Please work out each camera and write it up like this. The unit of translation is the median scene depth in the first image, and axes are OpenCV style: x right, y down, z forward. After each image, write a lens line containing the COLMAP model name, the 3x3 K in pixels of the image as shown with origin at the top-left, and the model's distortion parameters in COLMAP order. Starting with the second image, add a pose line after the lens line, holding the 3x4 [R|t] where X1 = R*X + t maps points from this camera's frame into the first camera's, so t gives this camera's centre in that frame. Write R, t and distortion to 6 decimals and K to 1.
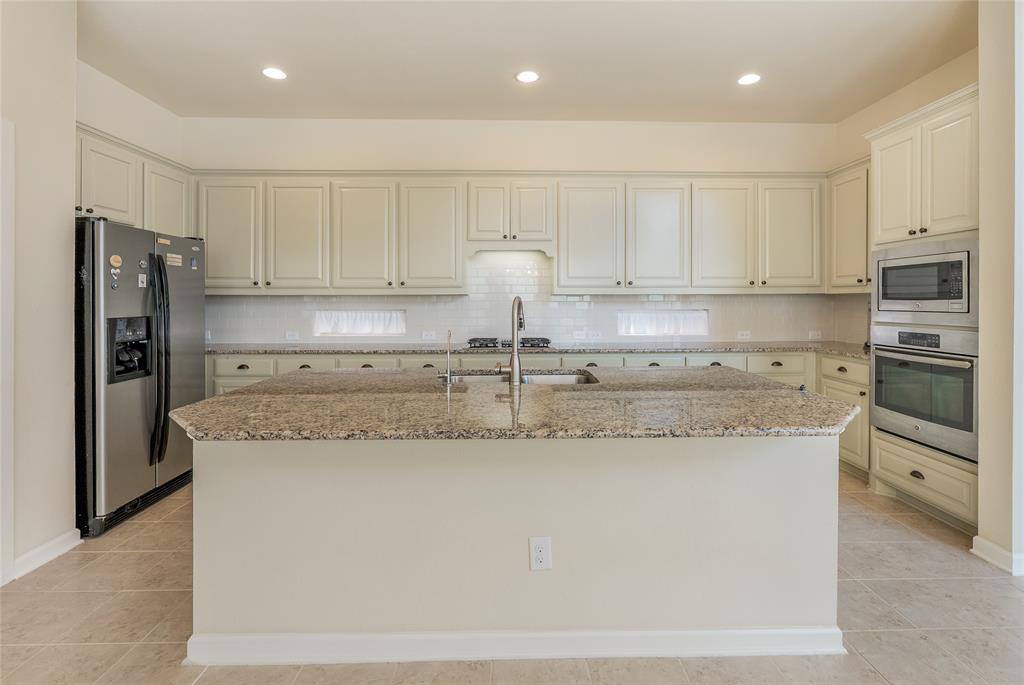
lens RADIAL K [[463.6, 0, 518.8], [0, 463.6, 305.1], [0, 0, 1]] dist [-0.009073, 0.002820]
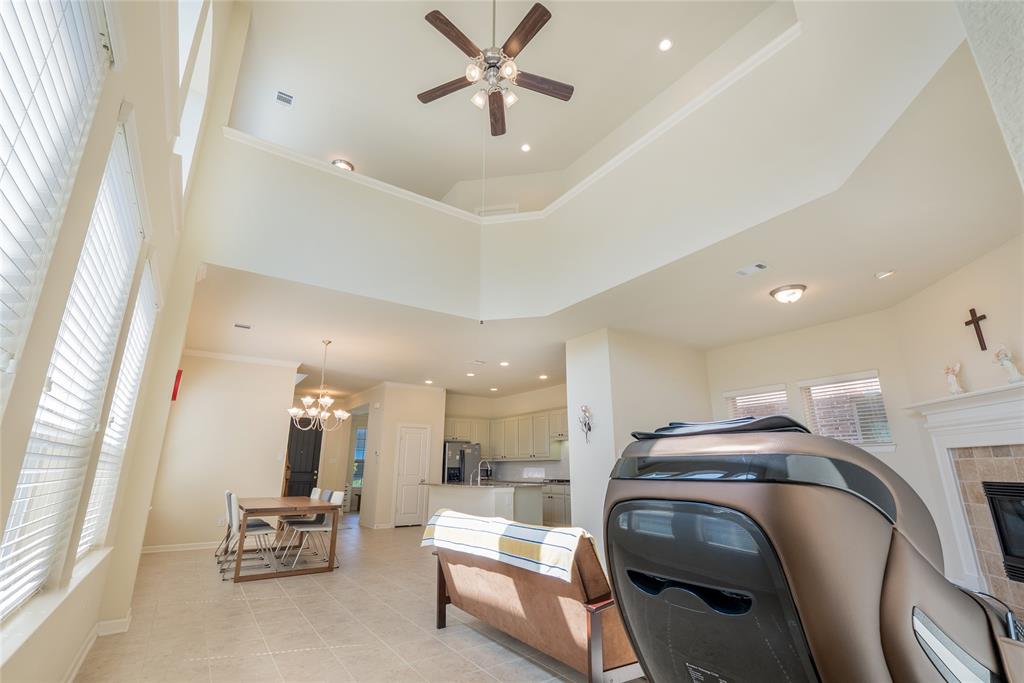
lens RADIAL K [[463.6, 0, 512.2], [0, 463.6, 340.8], [0, 0, 1]] dist [-0.009073, 0.002820]
pose [[0.542890, -0.223955, -0.809391, 2.157601], [-0.009289, 0.962126, -0.272447, 0.045455], [0.839752, 0.155428, 0.520249, -0.597023]]
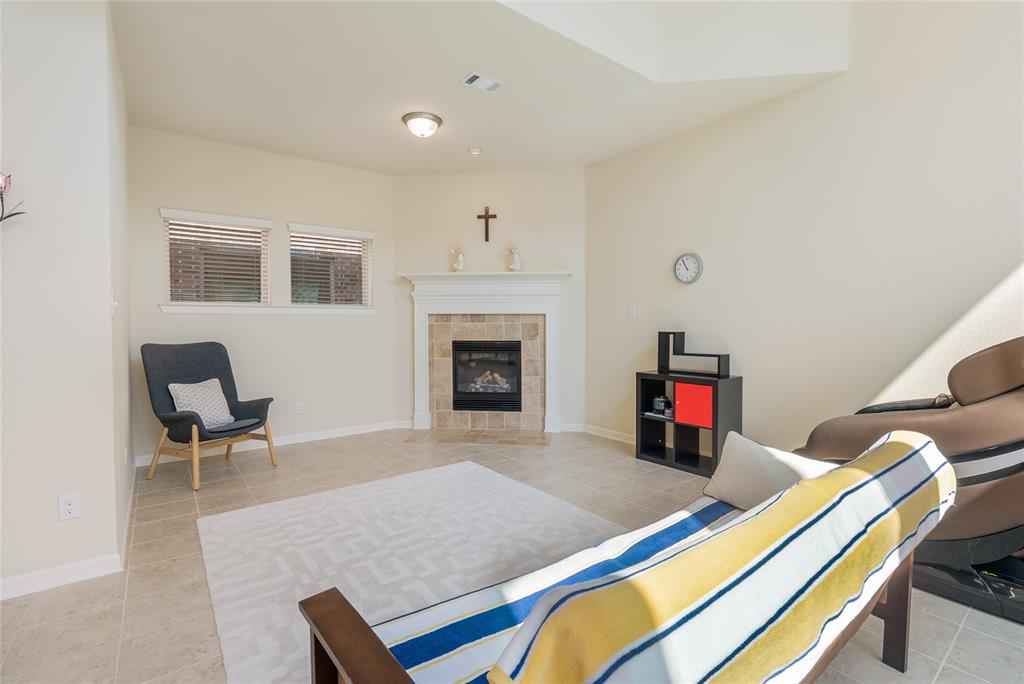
lens RADIAL K [[463.6, 0, 517.0], [0, 463.6, 332.1], [0, 0, 1]] dist [-0.009073, 0.002820]
pose [[0.805754, -0.009443, 0.592175, 1.007259], [0.007235, 0.999955, 0.006101, 0.023338], [-0.592206, -0.000632, 0.805787, -0.237053]]
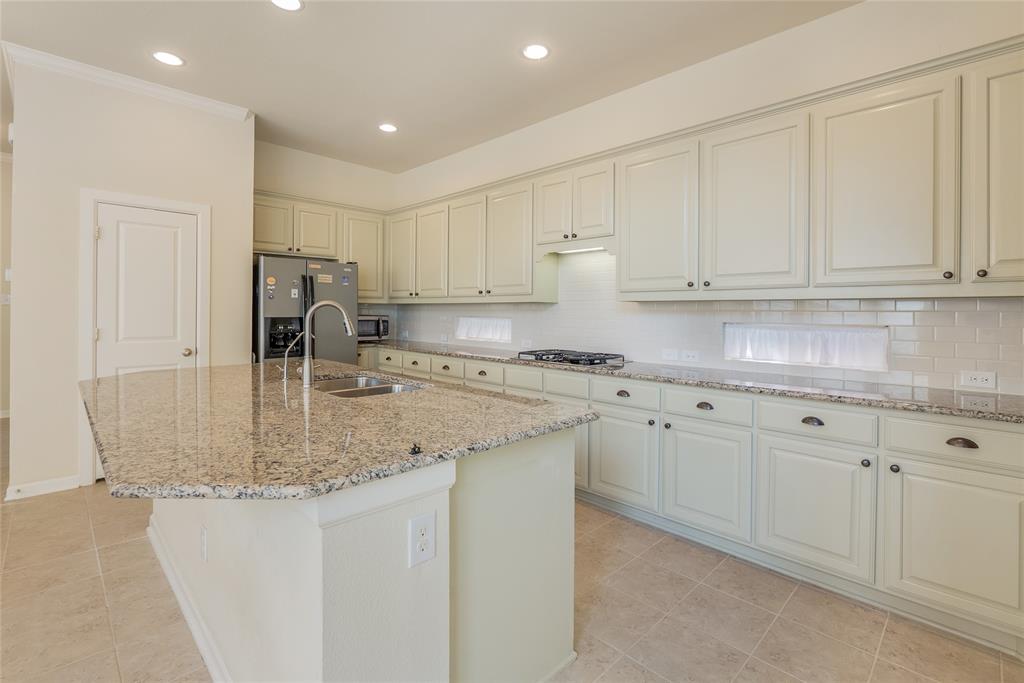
lens RADIAL K [[463.6, 0, 525.4], [0, 463.6, 313.8], [0, 0, 1]] dist [-0.009073, 0.002820]
pose [[0.699996, 0.010575, -0.714068, 0.632184], [-0.016846, 0.999857, -0.001707, 0.003275], [0.713948, 0.013224, 0.700074, 0.379019]]
